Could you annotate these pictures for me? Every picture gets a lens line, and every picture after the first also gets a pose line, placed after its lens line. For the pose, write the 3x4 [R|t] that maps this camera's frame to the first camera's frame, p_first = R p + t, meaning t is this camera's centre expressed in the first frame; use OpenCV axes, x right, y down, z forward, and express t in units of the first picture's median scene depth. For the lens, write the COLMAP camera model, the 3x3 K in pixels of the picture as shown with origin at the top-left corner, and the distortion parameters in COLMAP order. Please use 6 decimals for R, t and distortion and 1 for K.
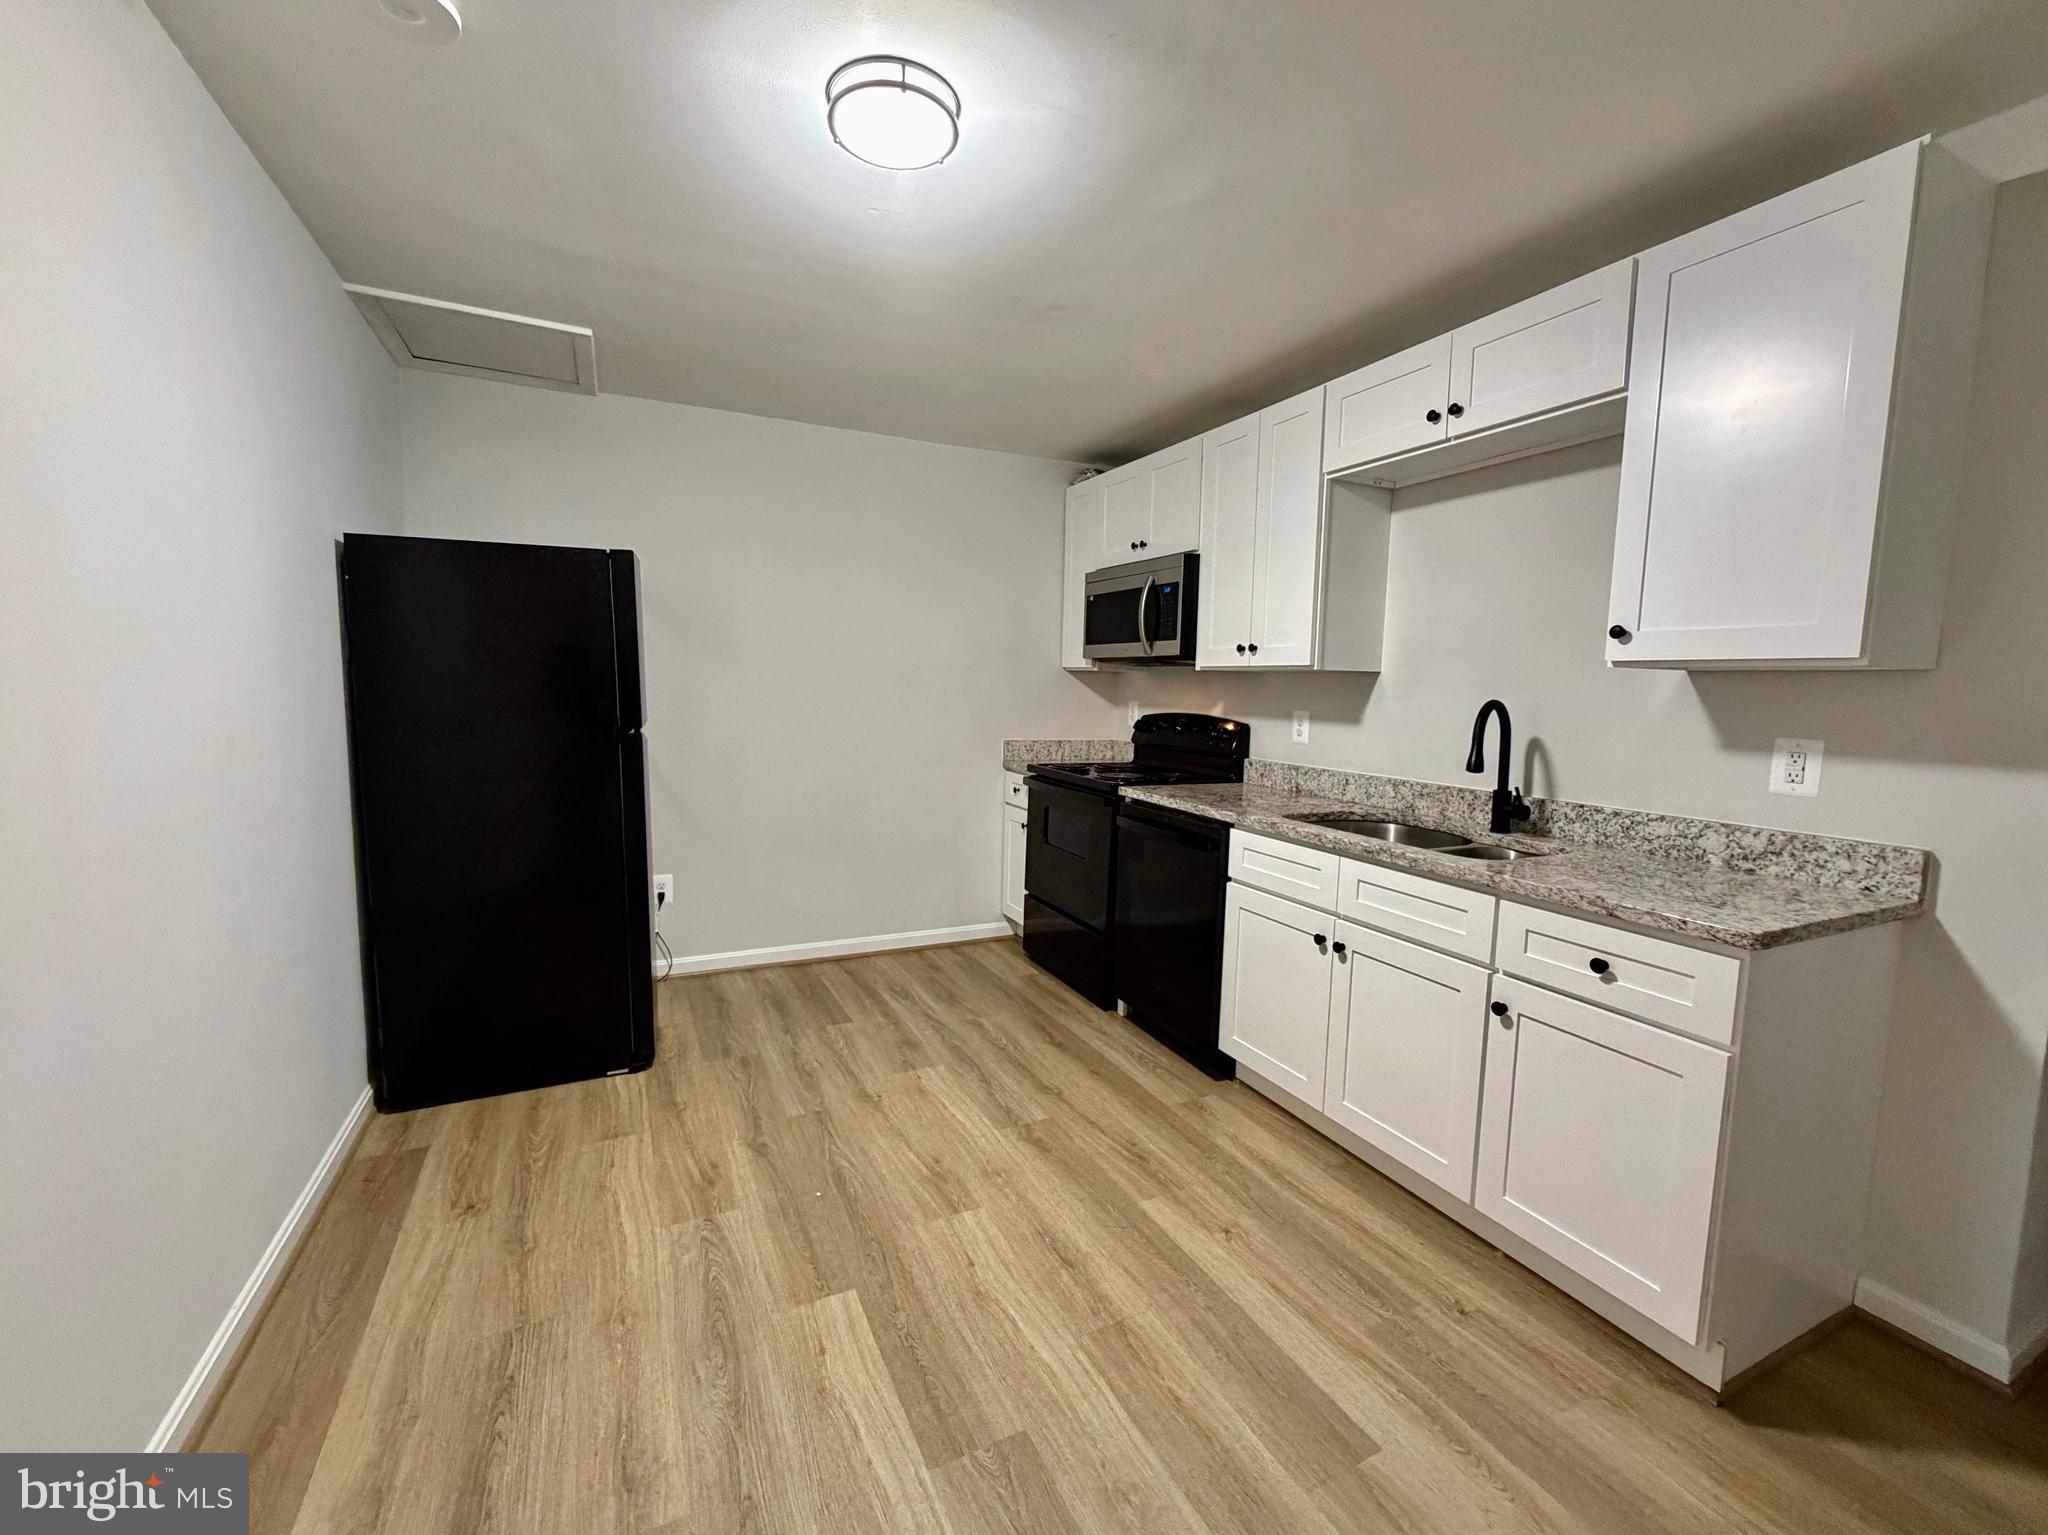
lens RADIAL K [[848.9, 0, 1019.8], [0, 848.9, 767.5], [0, 0, 1]] dist [-0.002081, 0.000008]
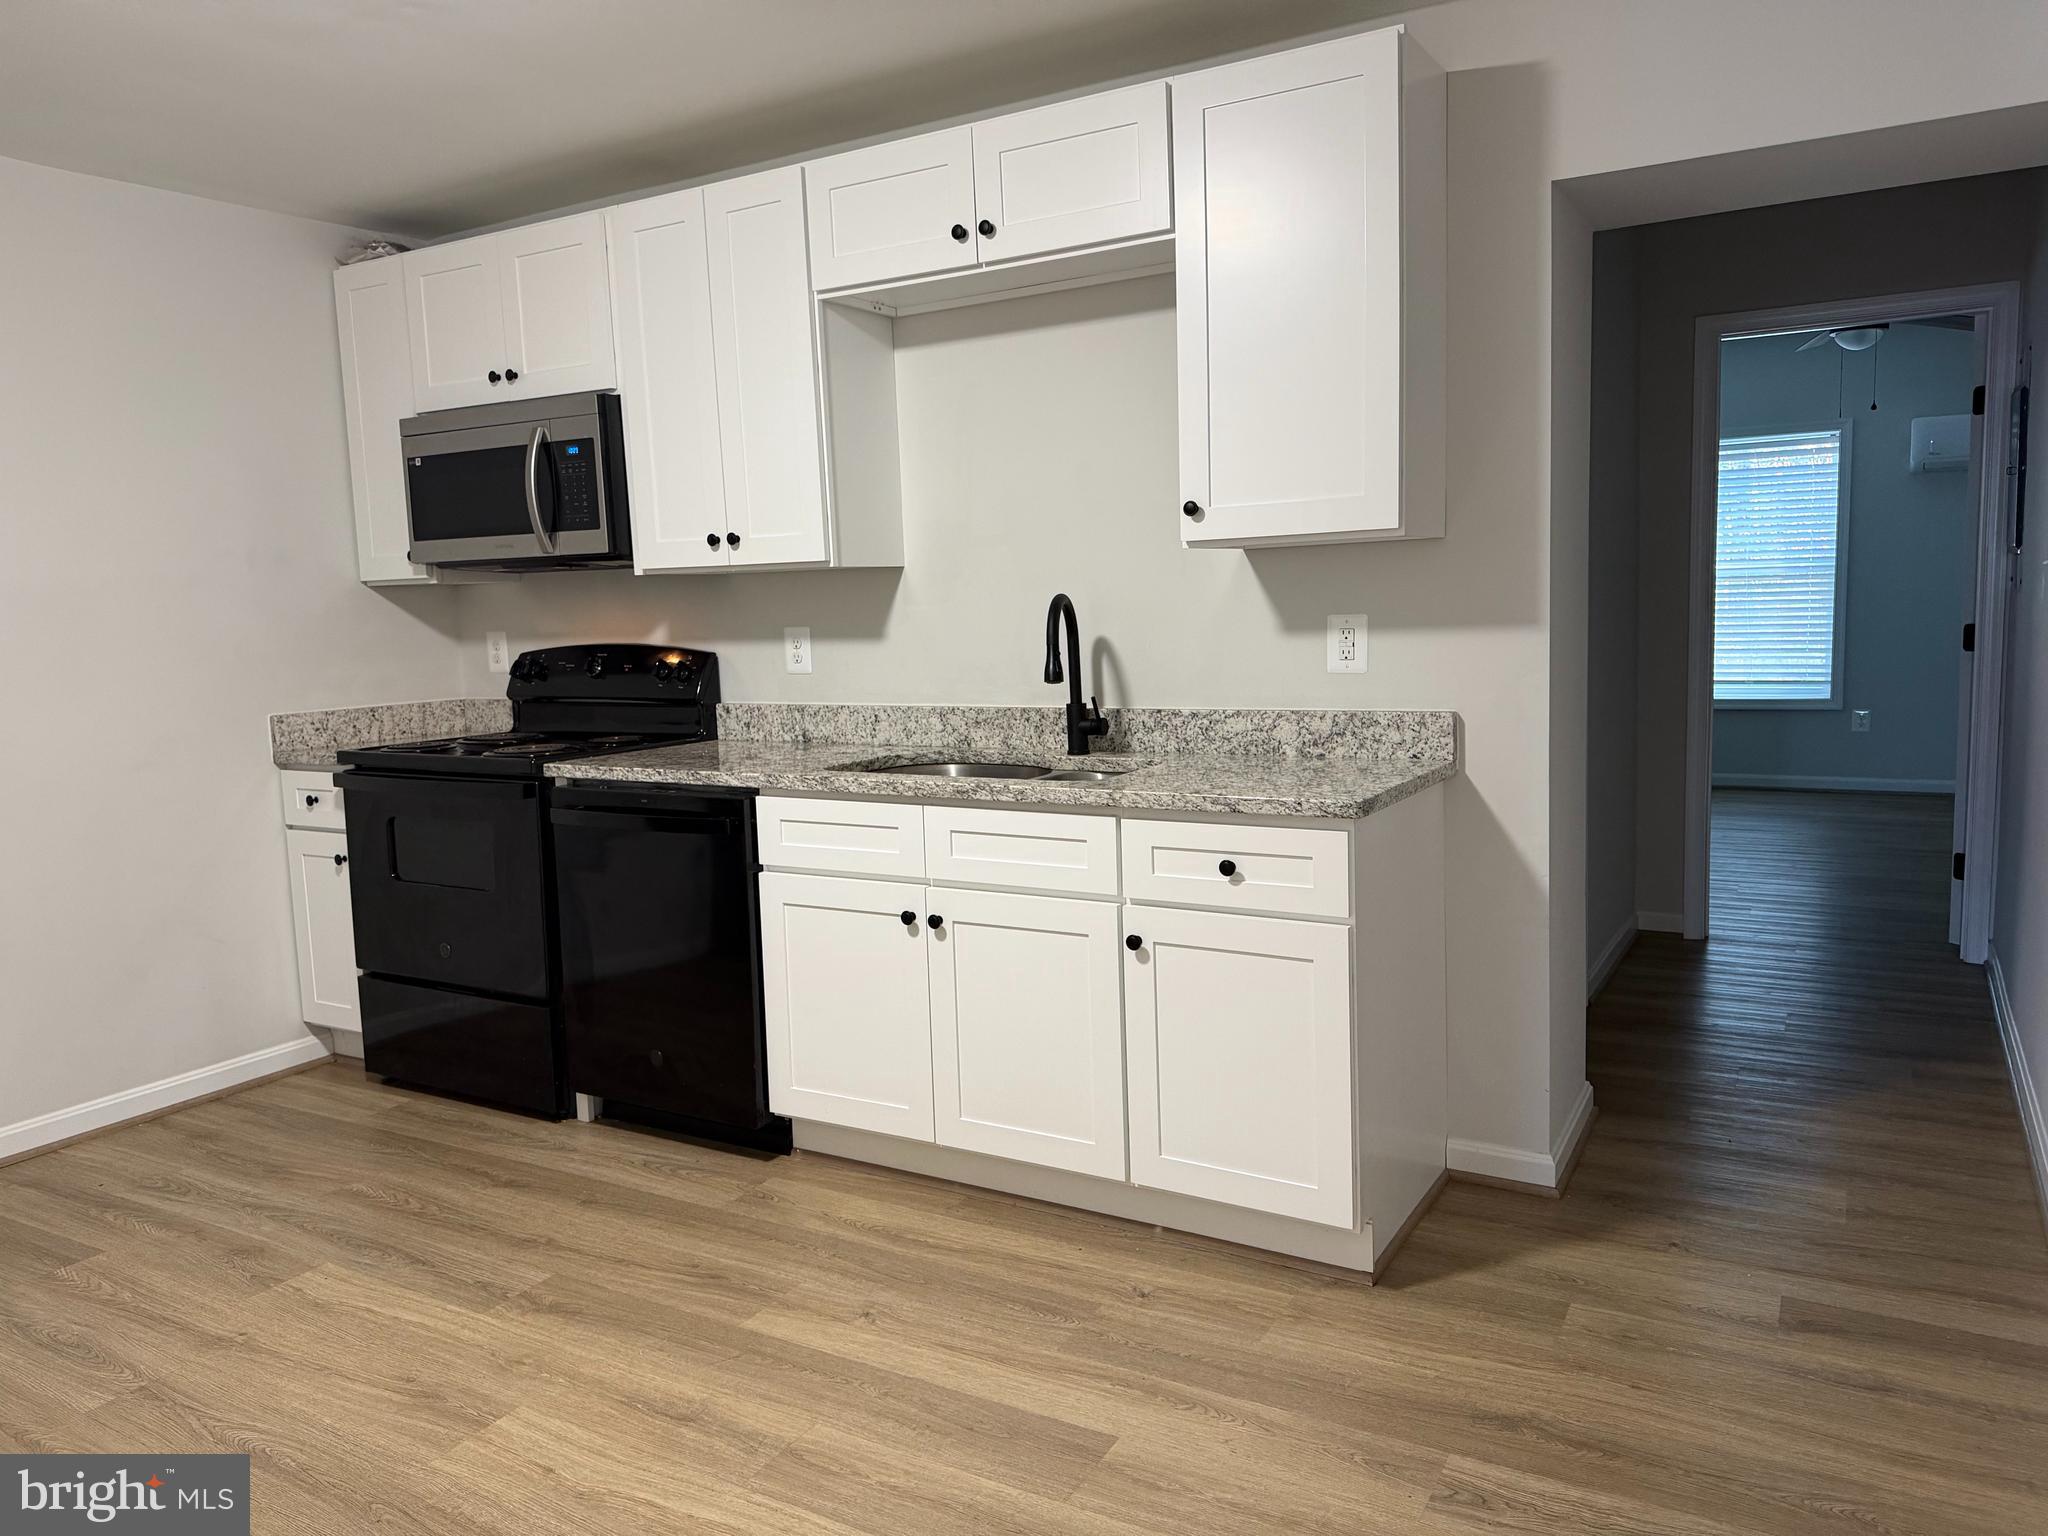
lens RADIAL K [[1439.0, 0, 1024.0], [0, 1439.0, 768.0], [0, 0, 1]] dist [0.151967, -0.297494]
pose [[0.830546, -0.118237, 0.544255, -0.258075], [0.108905, 0.992819, 0.049495, 0.015536], [-0.546198, 0.018164, 0.837459, -0.153269]]
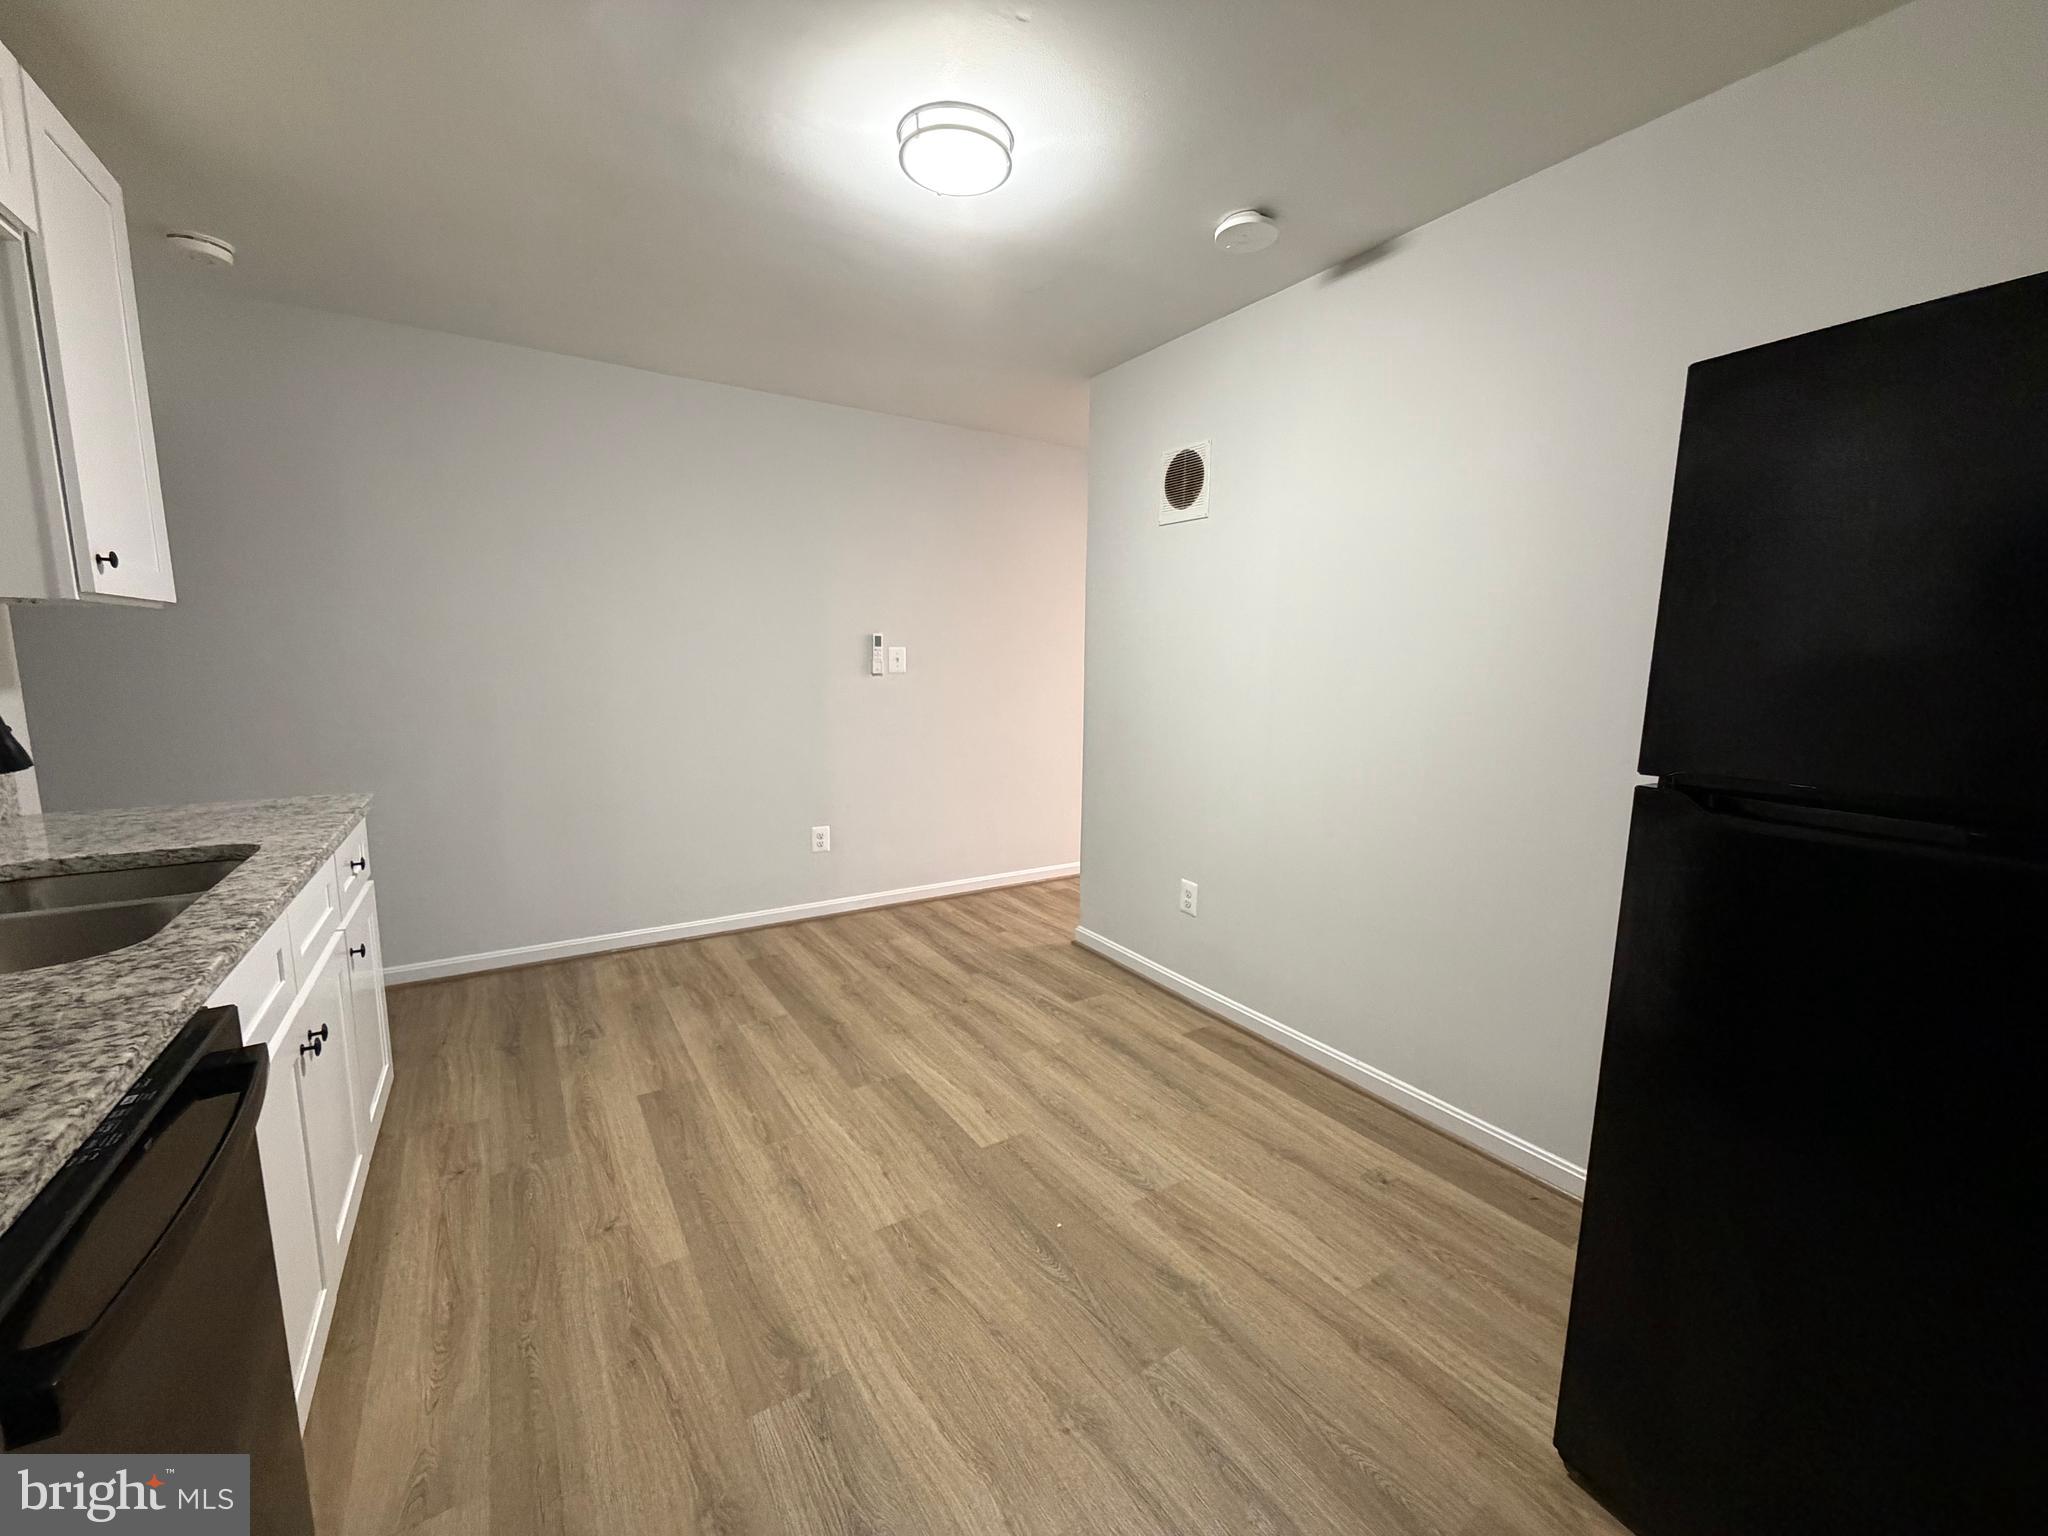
lens RADIAL K [[848.9, 0, 1019.8], [0, 848.9, 768.0], [0, 0, 1]] dist [-0.002081, 0.000008]
pose [[-0.993584, -0.018460, -0.111583, -0.081741], [-0.043626, 0.972794, 0.227527, -0.158599], [0.104347, 0.230935, -0.967358, 1.642548]]
